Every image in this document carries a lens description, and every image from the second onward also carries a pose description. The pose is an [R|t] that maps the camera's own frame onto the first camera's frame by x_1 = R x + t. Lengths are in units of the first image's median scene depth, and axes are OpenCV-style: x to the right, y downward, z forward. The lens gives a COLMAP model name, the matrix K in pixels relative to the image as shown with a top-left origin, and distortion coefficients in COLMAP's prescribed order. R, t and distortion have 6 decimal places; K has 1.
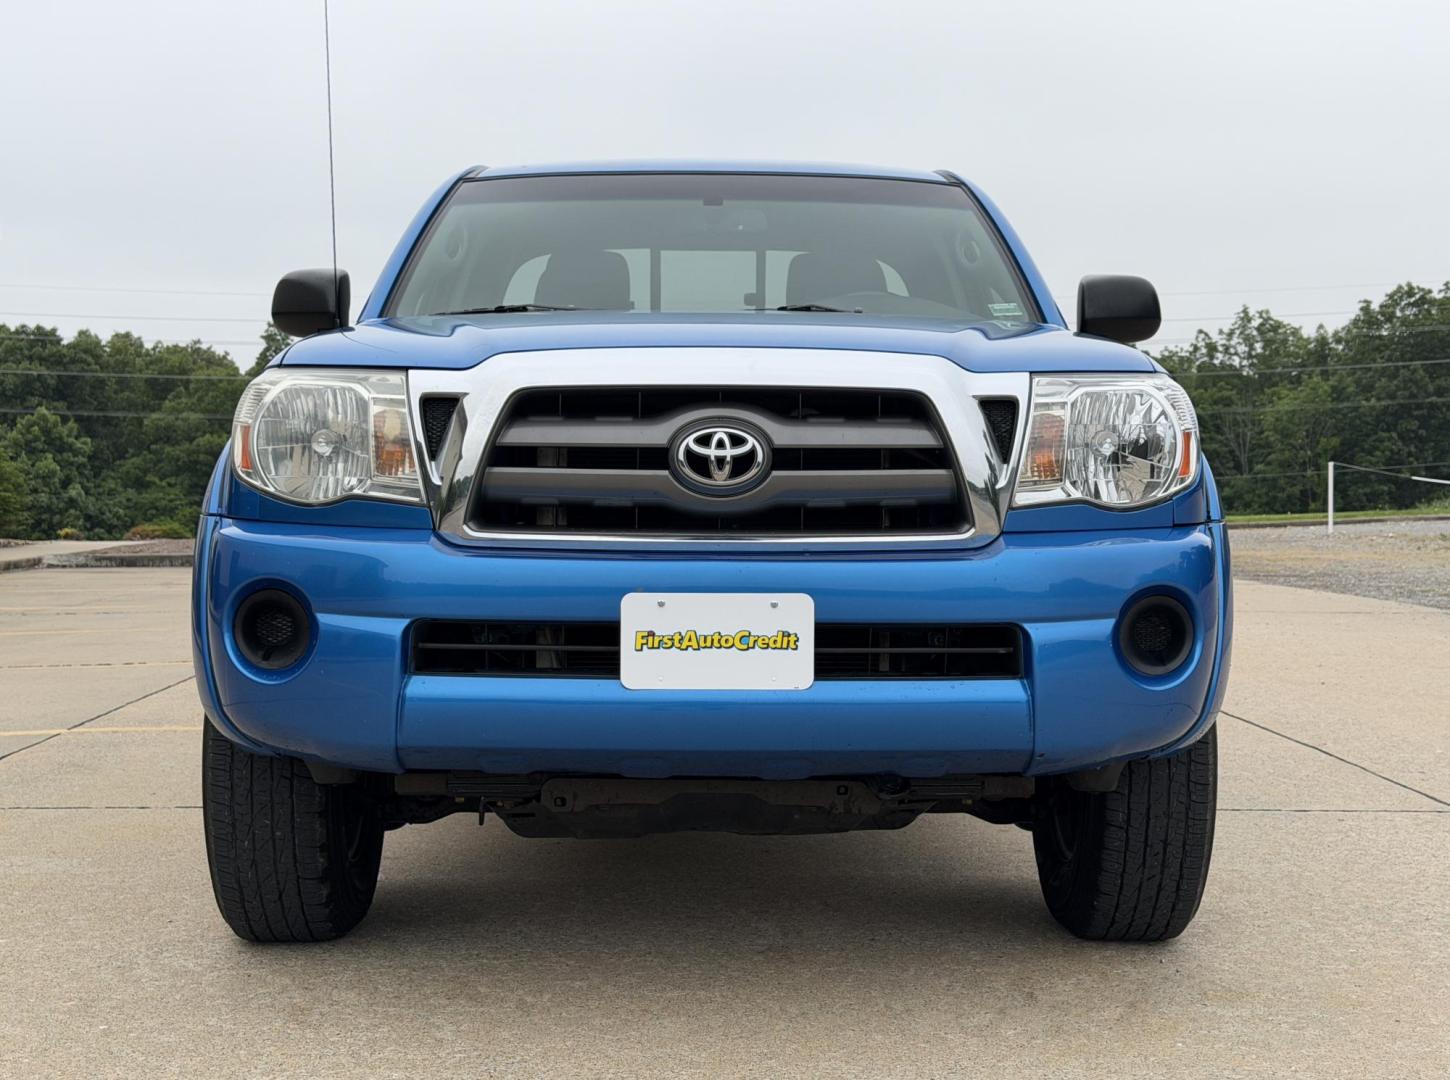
lens RADIAL K [[2070.6, 0, 725.0], [0, 2070.6, 540.0], [0, 0, 1]] dist [0.155131, -0.041744]
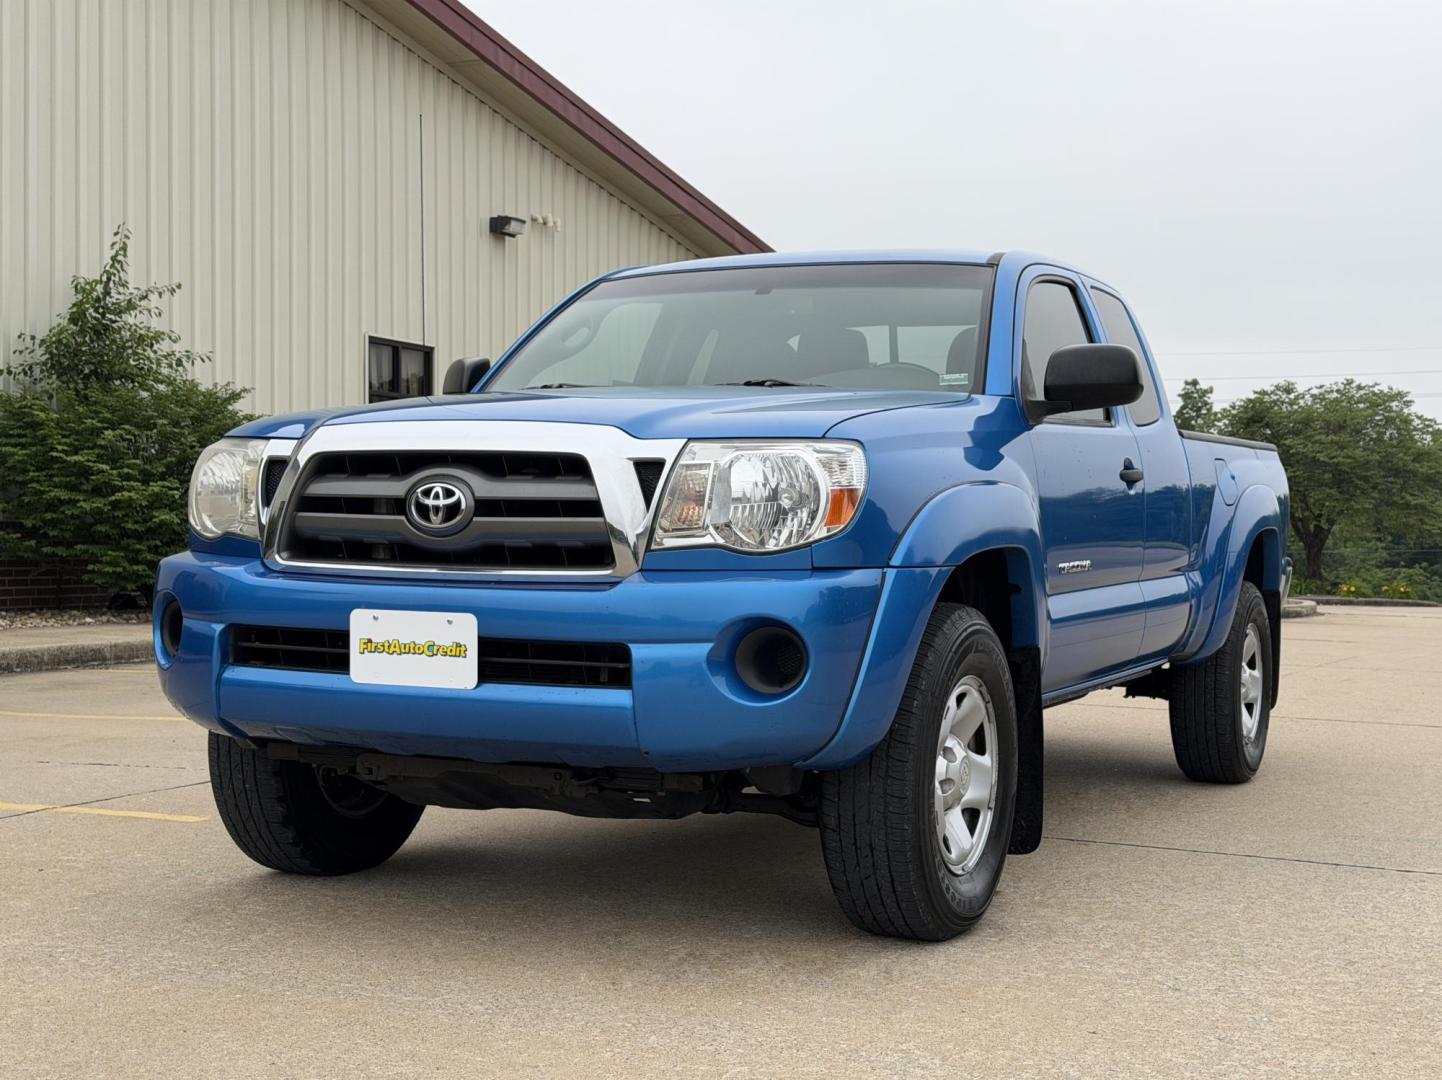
lens RADIAL K [[2059.2, 0, 721.0], [0, 2059.2, 540.0], [0, 0, 1]] dist [0.155131, -0.041744]
pose [[0.892976, 0.015916, -0.449824, 0.683914], [-0.027994, 0.999404, -0.020211, 0.001894], [0.449234, 0.030640, 0.892889, -0.058099]]
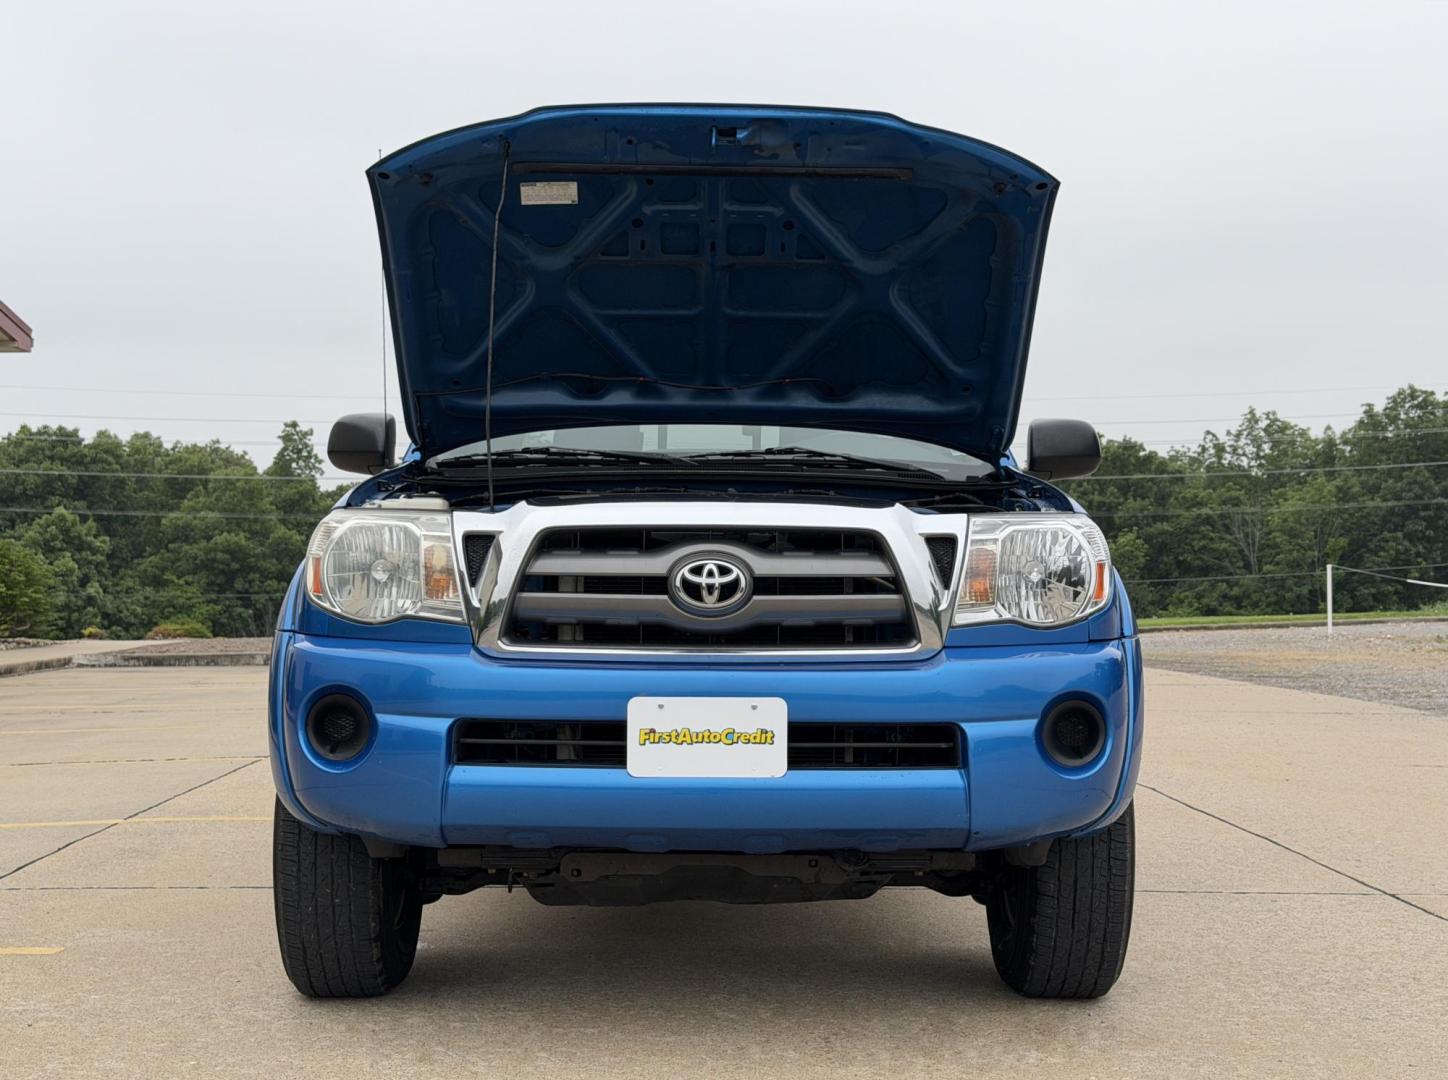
lens RADIAL K [[2067.8, 0, 724.0], [0, 2067.8, 540.0], [0, 0, 1]] dist [0.155131, -0.041744]
pose [[0.999977, 0.001025, -0.006694, 0.012942], [-0.001338, 0.998899, -0.046887, -0.008656], [0.006639, 0.046895, 0.998878, -0.195216]]
